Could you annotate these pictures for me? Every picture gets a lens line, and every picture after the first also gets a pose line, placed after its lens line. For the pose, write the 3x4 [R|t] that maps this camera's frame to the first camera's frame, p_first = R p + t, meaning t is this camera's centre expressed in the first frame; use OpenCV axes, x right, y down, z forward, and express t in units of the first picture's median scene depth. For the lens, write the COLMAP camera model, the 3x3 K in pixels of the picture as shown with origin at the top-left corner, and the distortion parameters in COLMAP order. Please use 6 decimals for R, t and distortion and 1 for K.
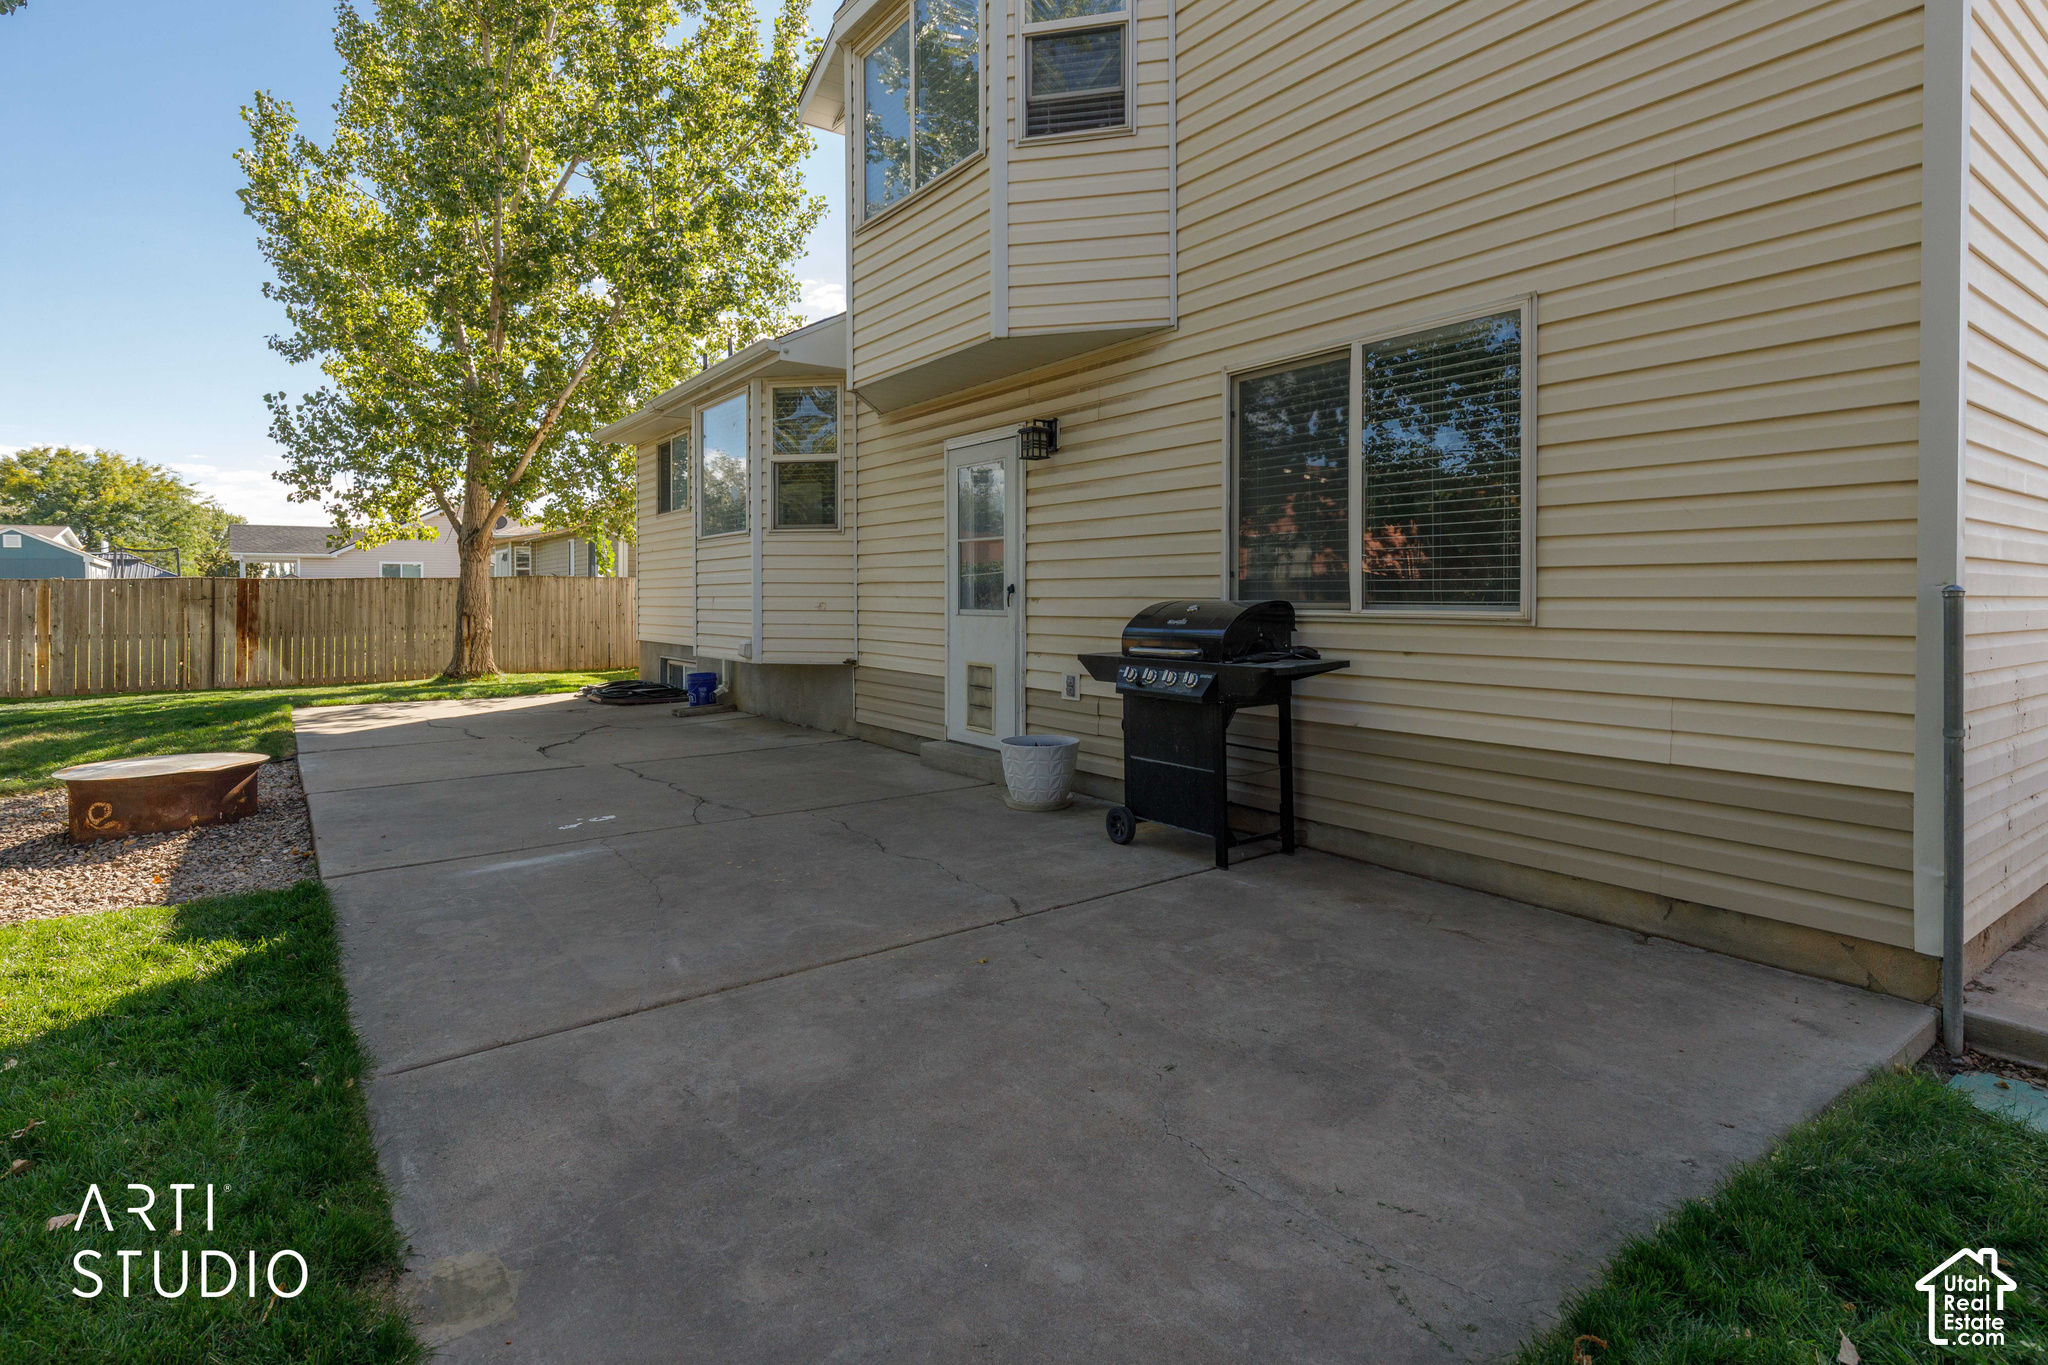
lens RADIAL K [[1022.3, 0, 1004.4], [0, 1022.3, 605.2], [0, 0, 1]] dist [0.003323, -0.000311]
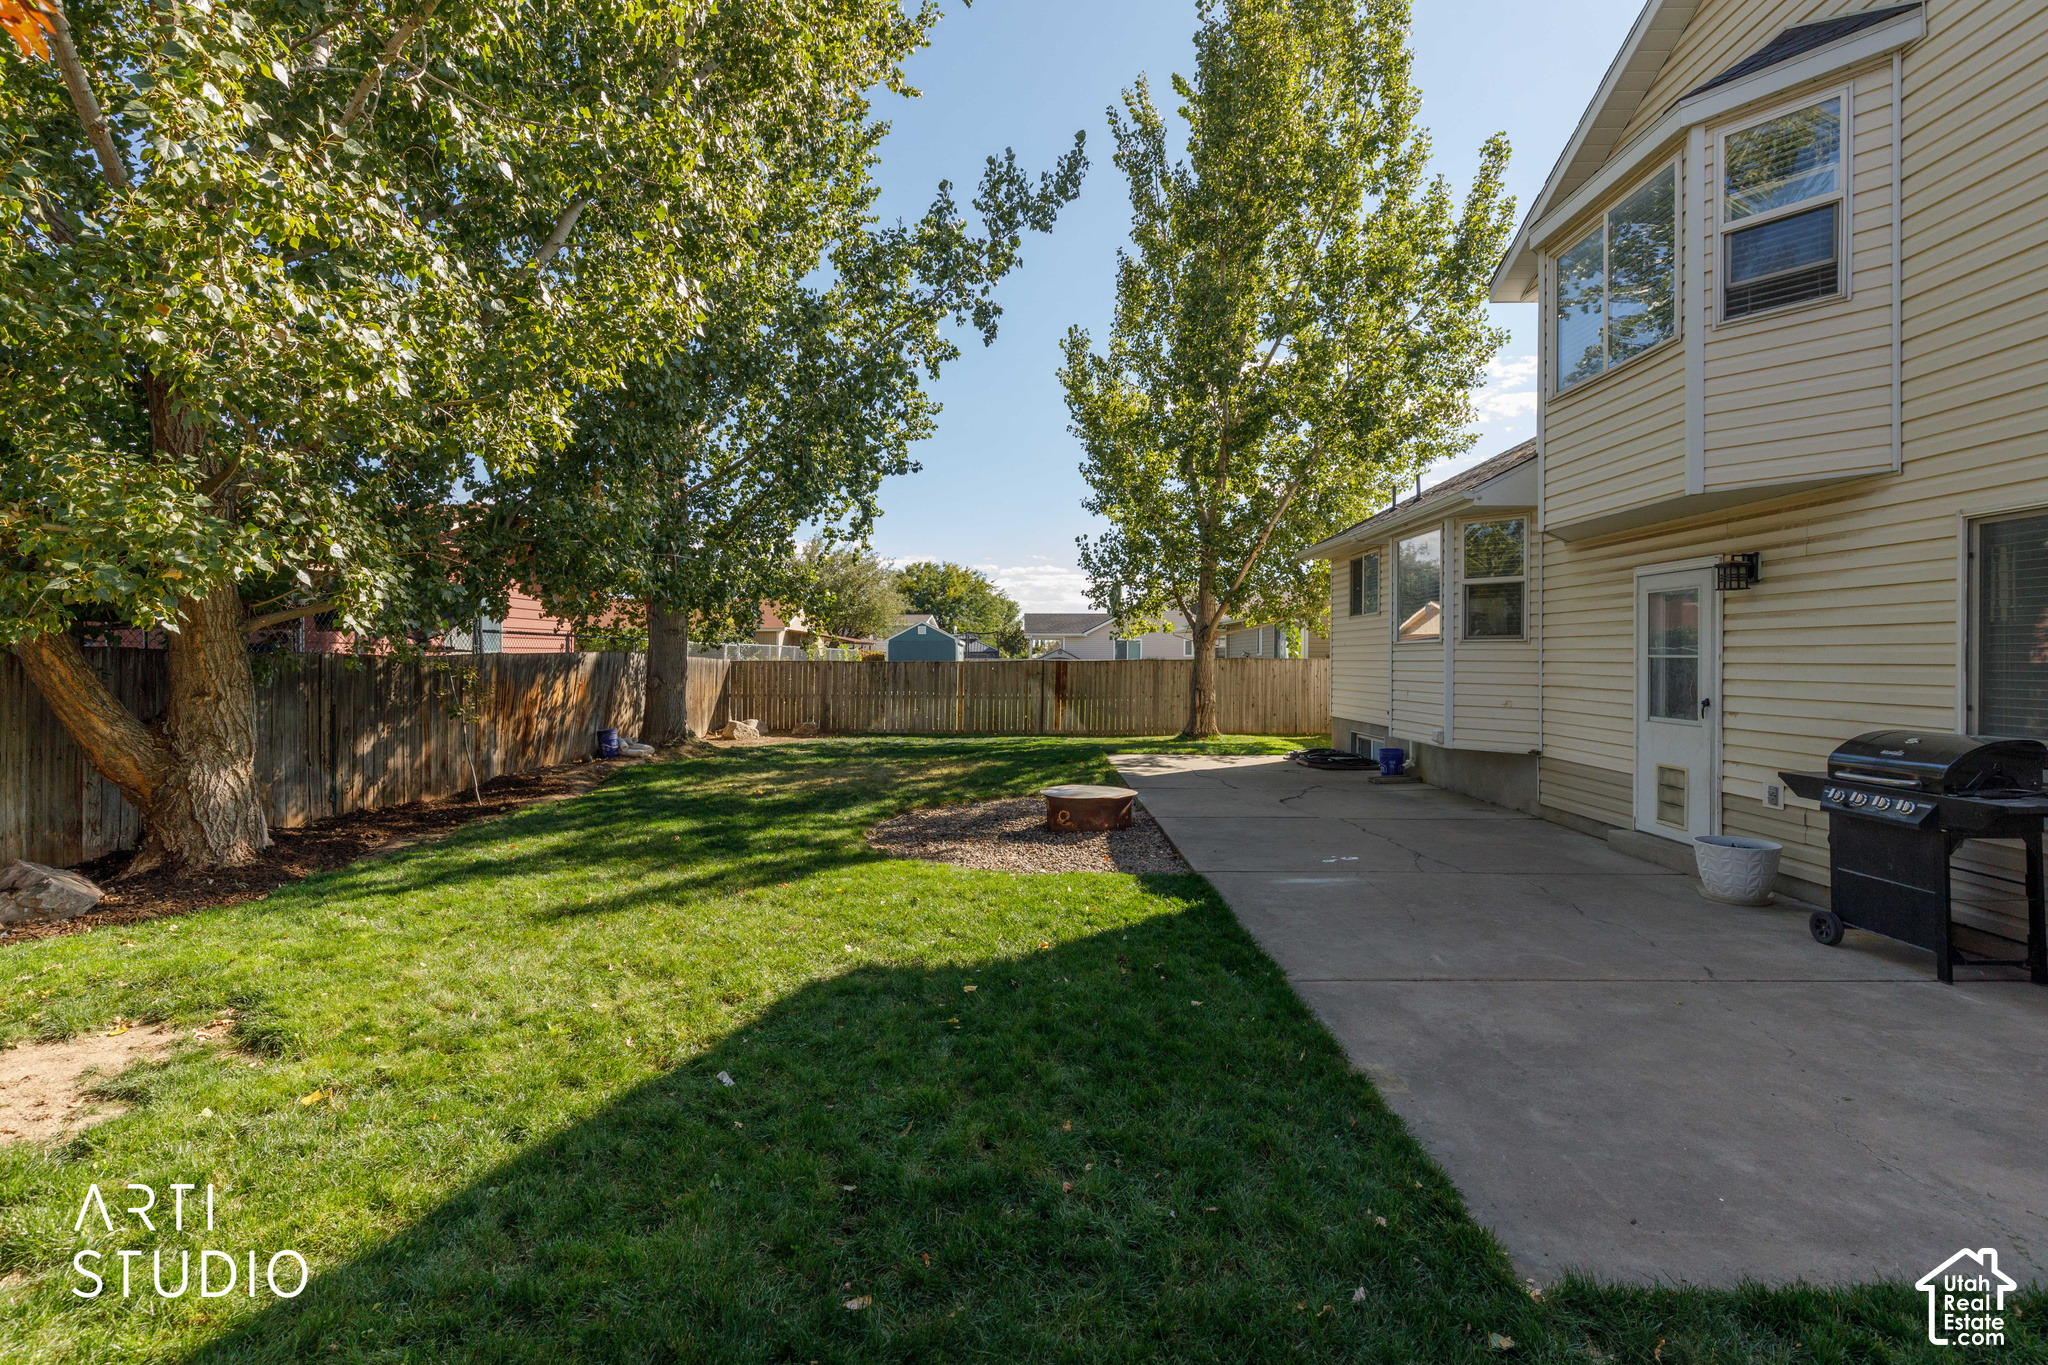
lens RADIAL K [[917.9, 0, 1027.0], [0, 917.9, 653.5], [0, 0, 1]] dist [0.011326, -0.001740]
pose [[0.808560, 0.003723, -0.588403, -0.000078], [-0.014562, 0.999800, -0.013684, -0.048220], [0.588234, 0.019633, 0.808452, -0.278183]]
